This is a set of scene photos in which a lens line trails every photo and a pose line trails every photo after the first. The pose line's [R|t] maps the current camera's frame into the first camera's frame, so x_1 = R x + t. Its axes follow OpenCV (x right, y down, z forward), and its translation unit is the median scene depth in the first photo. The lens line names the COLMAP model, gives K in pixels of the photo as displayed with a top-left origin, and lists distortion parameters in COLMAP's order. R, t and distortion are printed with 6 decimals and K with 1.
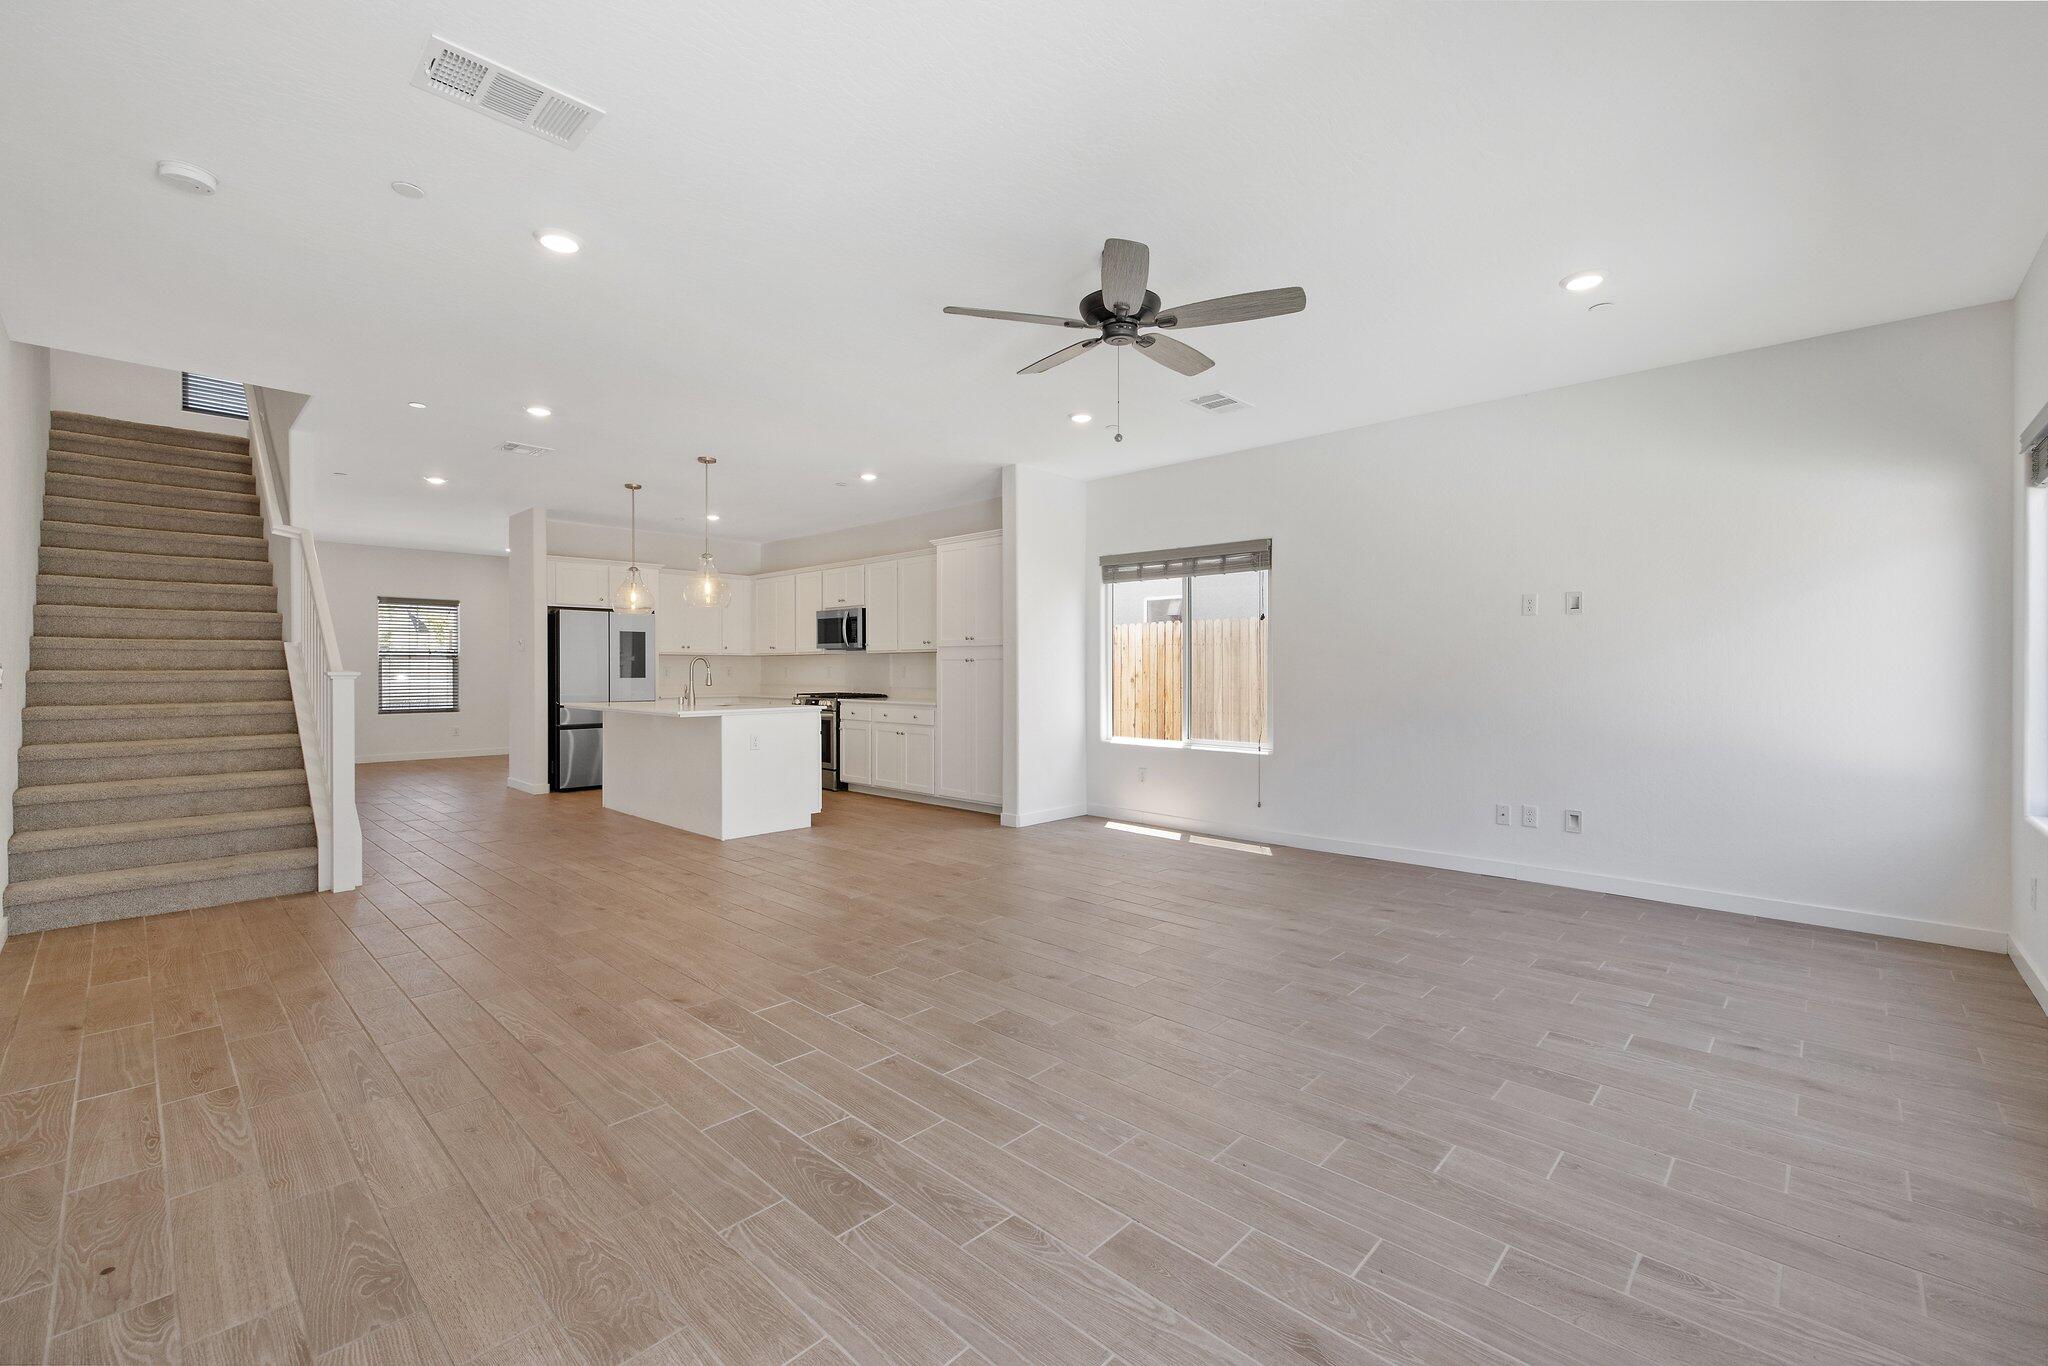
lens RADIAL K [[861.6, 0, 1038.2], [0, 861.6, 669.0], [0, 0, 1]] dist [-0.001306, -0.001075]
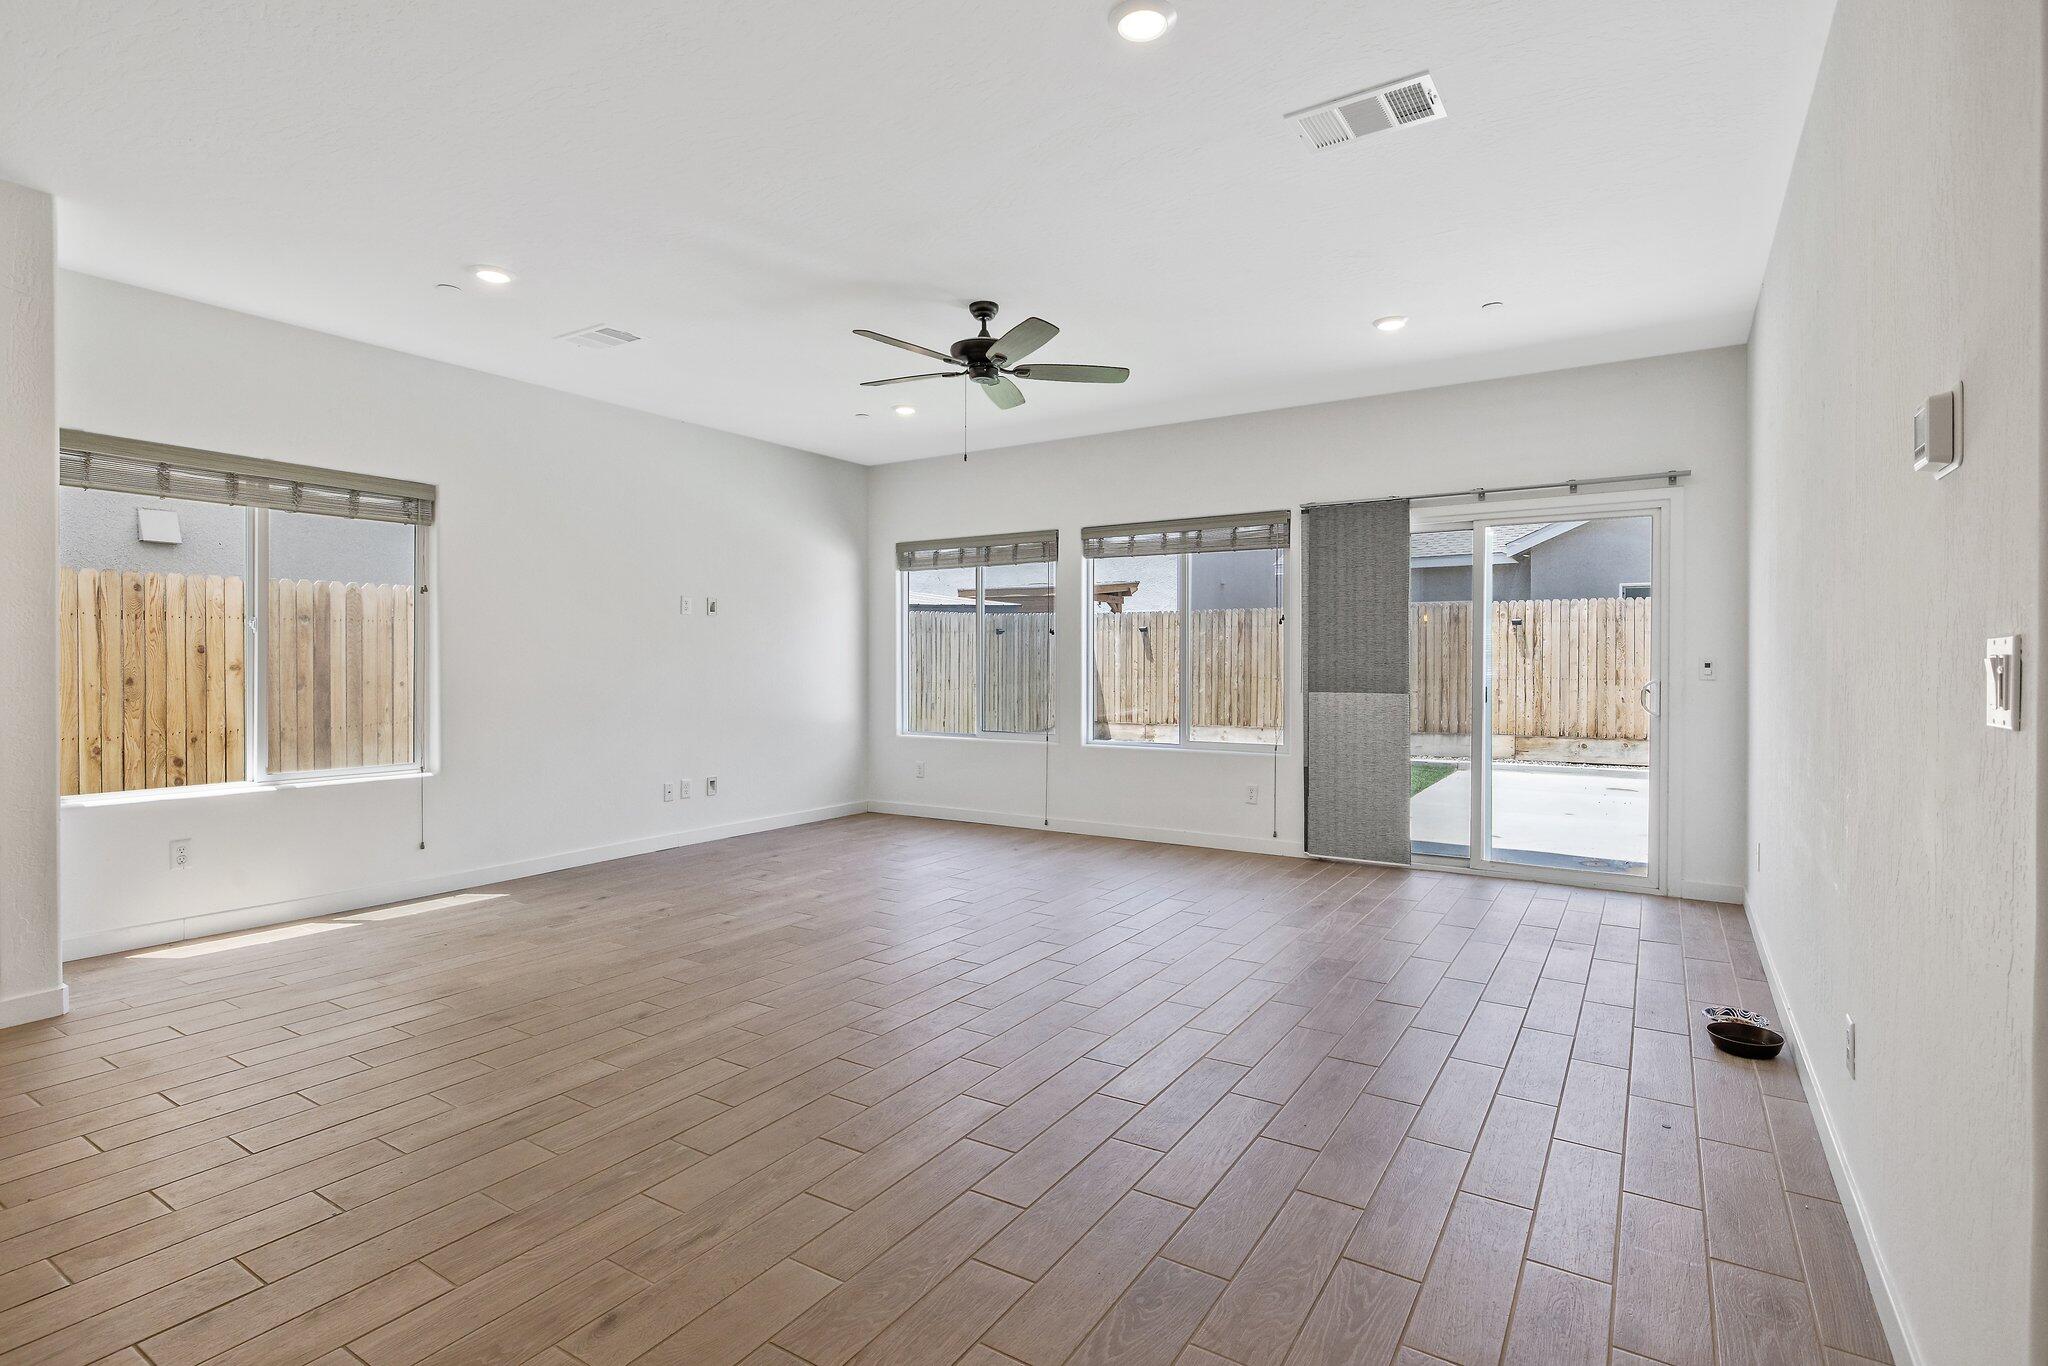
lens RADIAL K [[1002.4, 0, 1055.7], [0, 1002.4, 663.5], [0, 0, 1]] dist [-0.001001, 0.001844]
pose [[-0.202596, 0.001721, 0.979261, -0.491419], [0.004343, 0.999990, -0.000859, 0.004401], [-0.979253, 0.004079, -0.202601, 0.467247]]
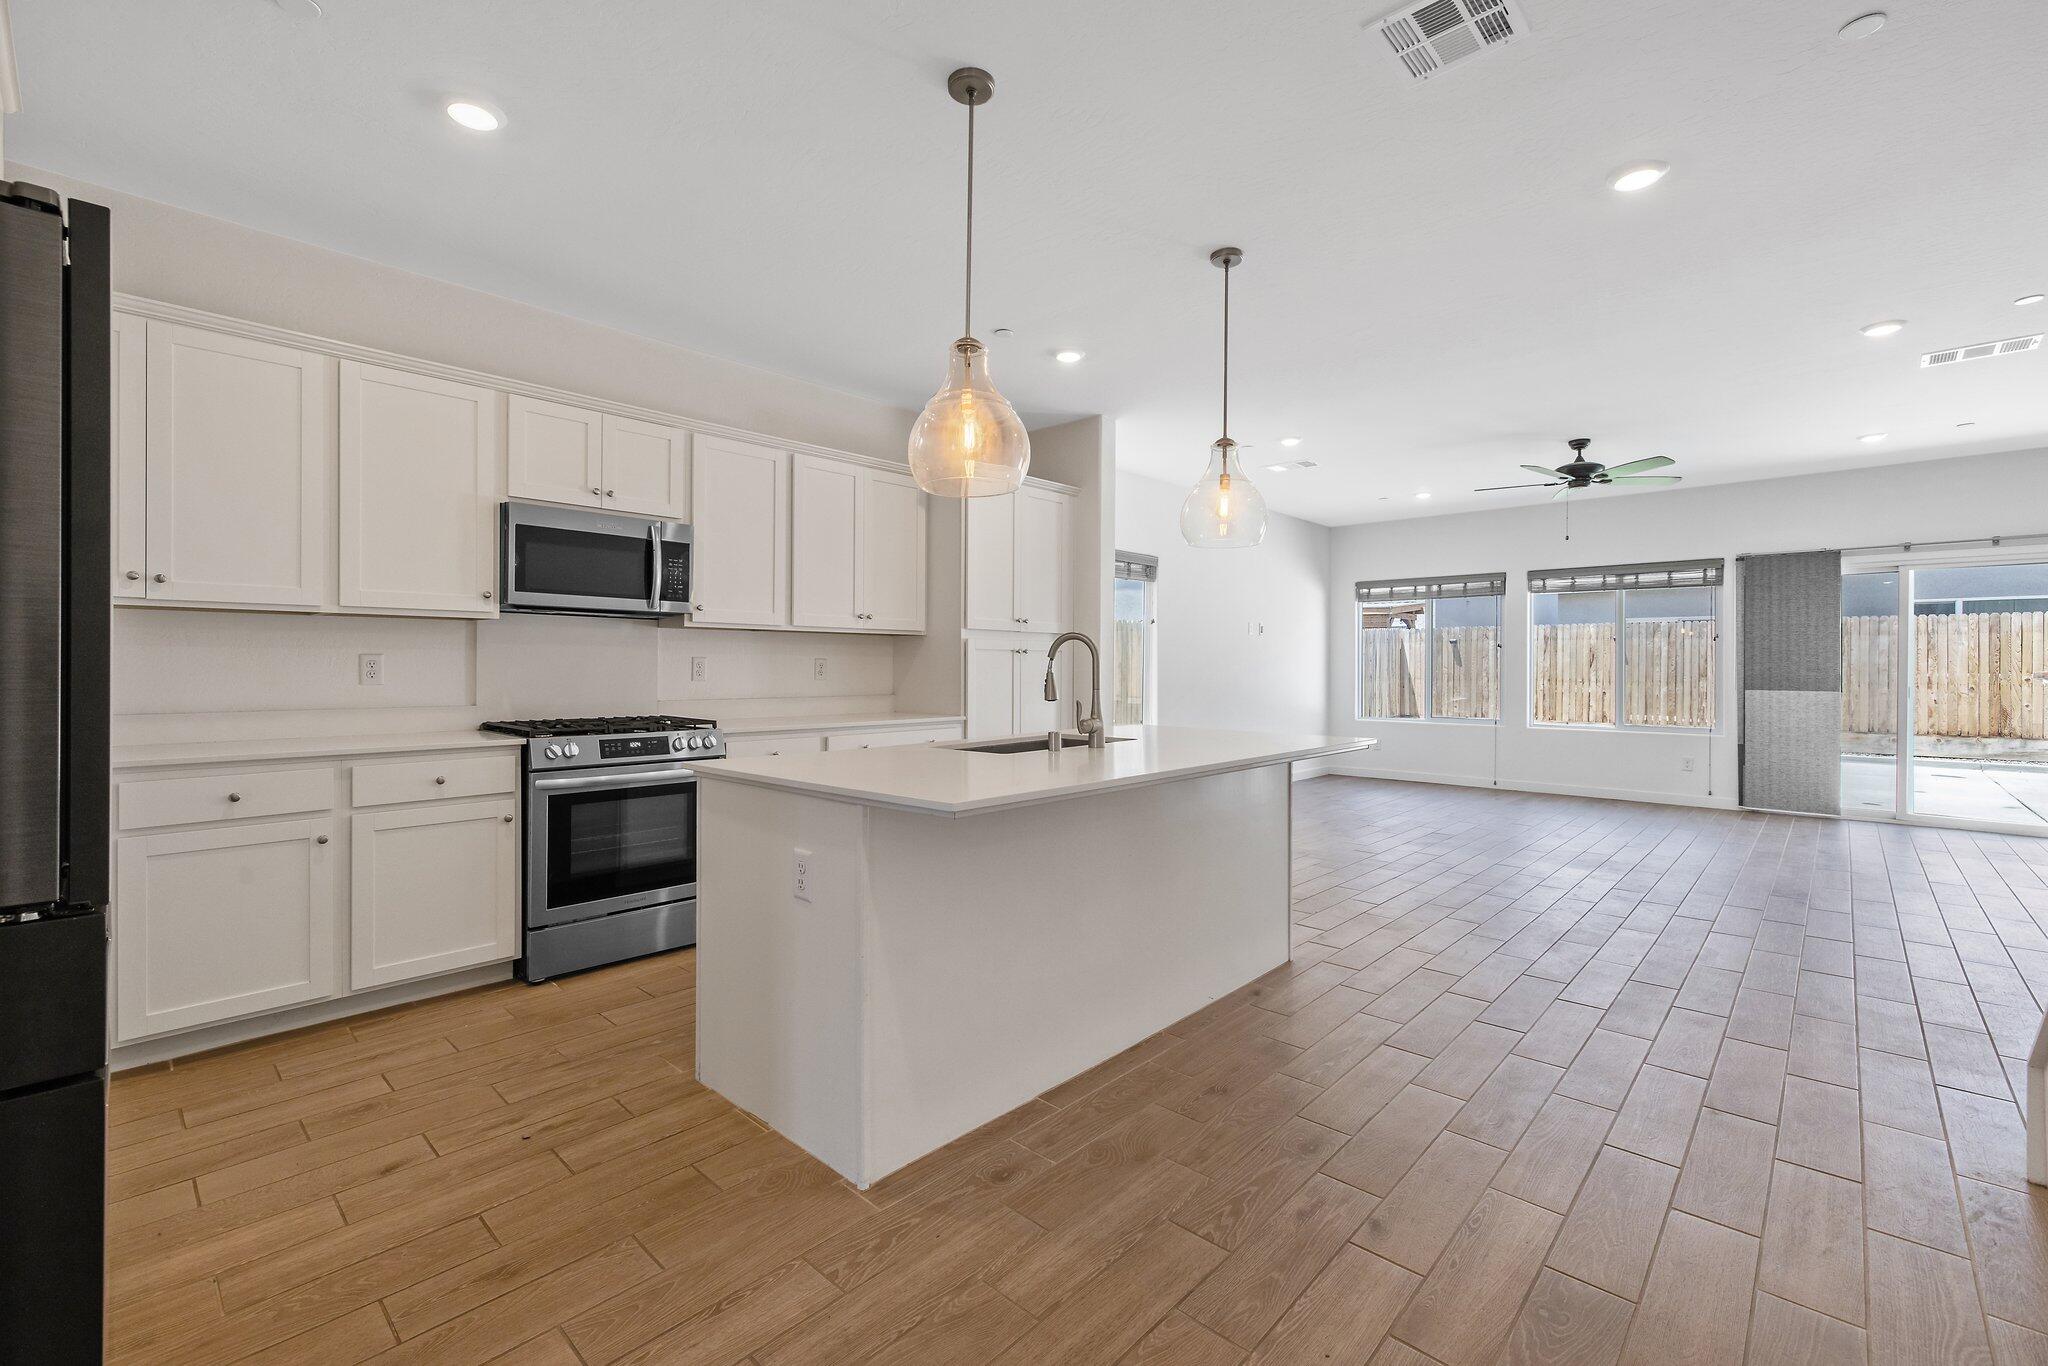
lens RADIAL K [[861.6, 0, 1031.5], [0, 861.6, 656.7], [0, 0, 1]] dist [-0.001306, -0.001075]
pose [[0.006310, 0.013938, 0.999883, -0.682561], [-0.000608, 0.999903, -0.013934, 0.004201], [-0.999980, -0.000520, 0.006318, 0.846439]]
